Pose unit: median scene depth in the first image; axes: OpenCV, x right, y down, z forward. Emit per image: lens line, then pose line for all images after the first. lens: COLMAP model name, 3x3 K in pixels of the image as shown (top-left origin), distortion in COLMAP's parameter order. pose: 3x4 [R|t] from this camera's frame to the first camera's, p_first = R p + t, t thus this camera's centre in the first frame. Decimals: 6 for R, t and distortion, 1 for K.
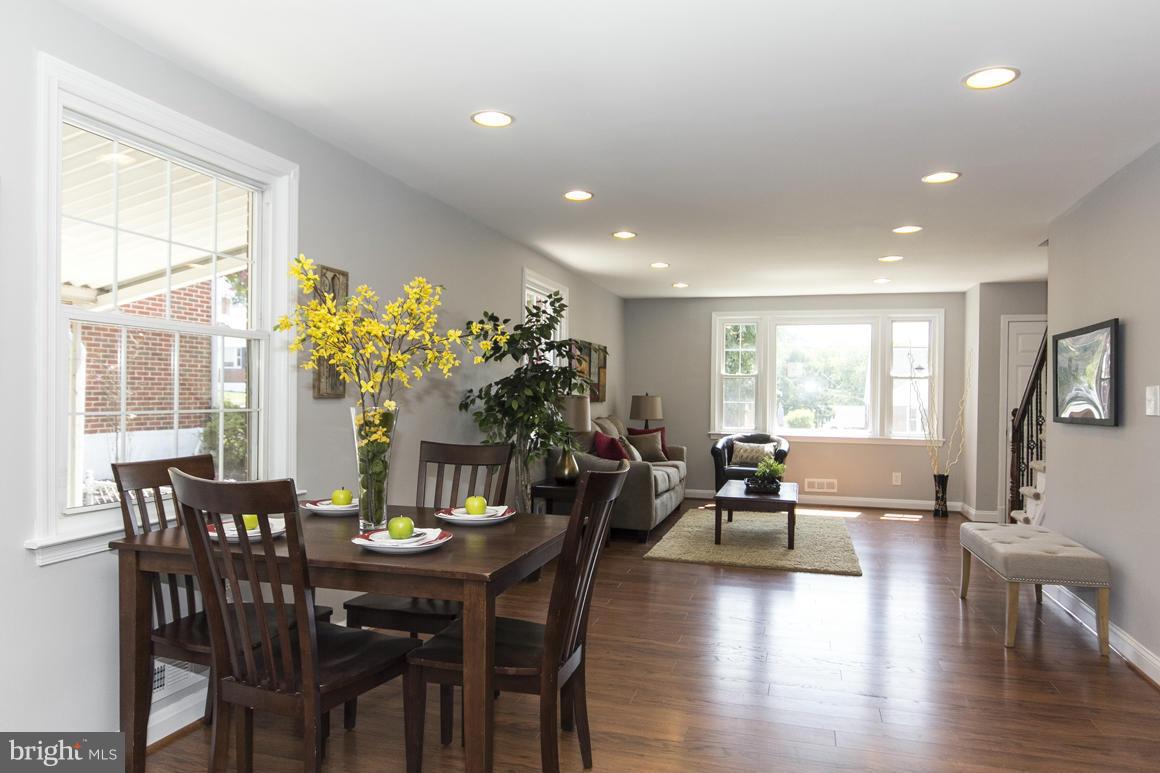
lens RADIAL K [[767.0, 0, 583.4], [0, 767.0, 396.3], [0, 0, 1]] dist [0.037136, 0.001255]
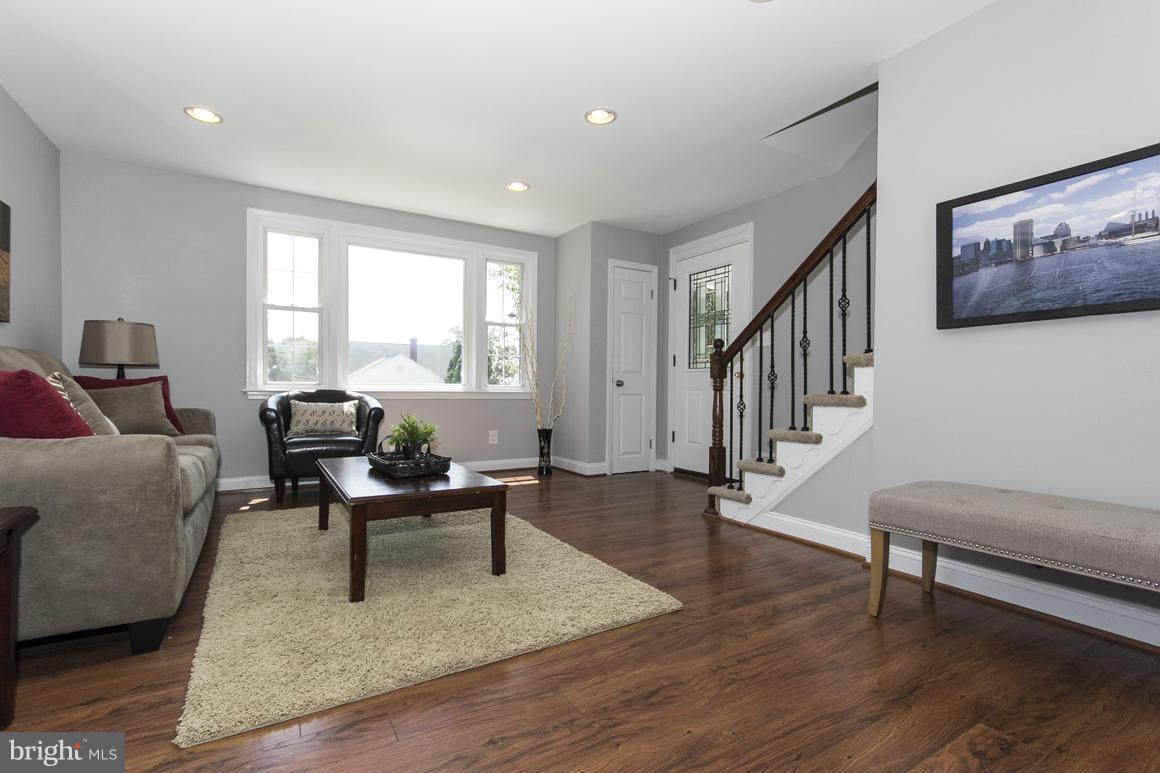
lens RADIAL K [[534.1, 0, 585.6], [0, 534.1, 391.5], [0, 0, 1]] dist [0.003080, 0.000387]
pose [[0.673471, -0.010726, 0.739135, 0.024113], [-0.000122, 0.999893, 0.014621, 0.044932], [-0.739213, -0.009936, 0.673398, 0.505200]]
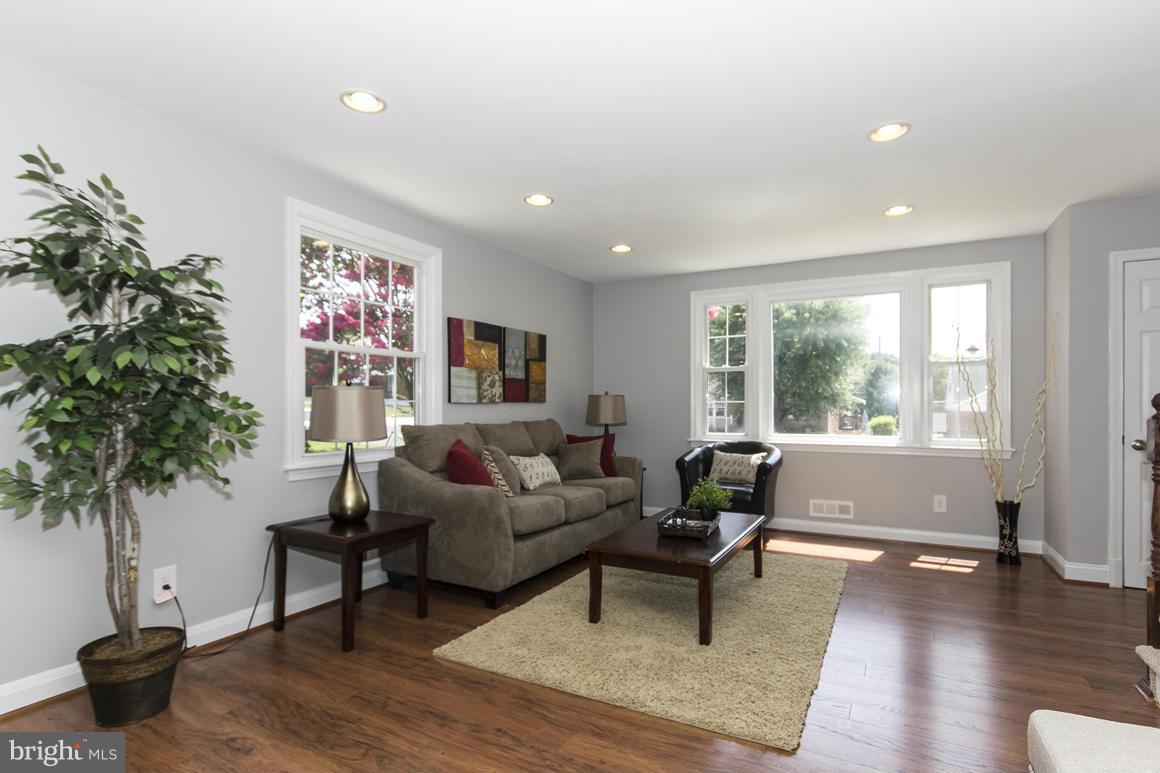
lens RADIAL K [[571.9, 0, 581.9], [0, 571.9, 405.9], [0, 0, 1]] dist [0.001798, -0.000184]
pose [[0.977212, -0.013892, -0.211809, 0.192863], [0.013018, 0.999900, -0.005519, 0.014368], [0.211864, 0.002636, 0.977296, 0.404861]]
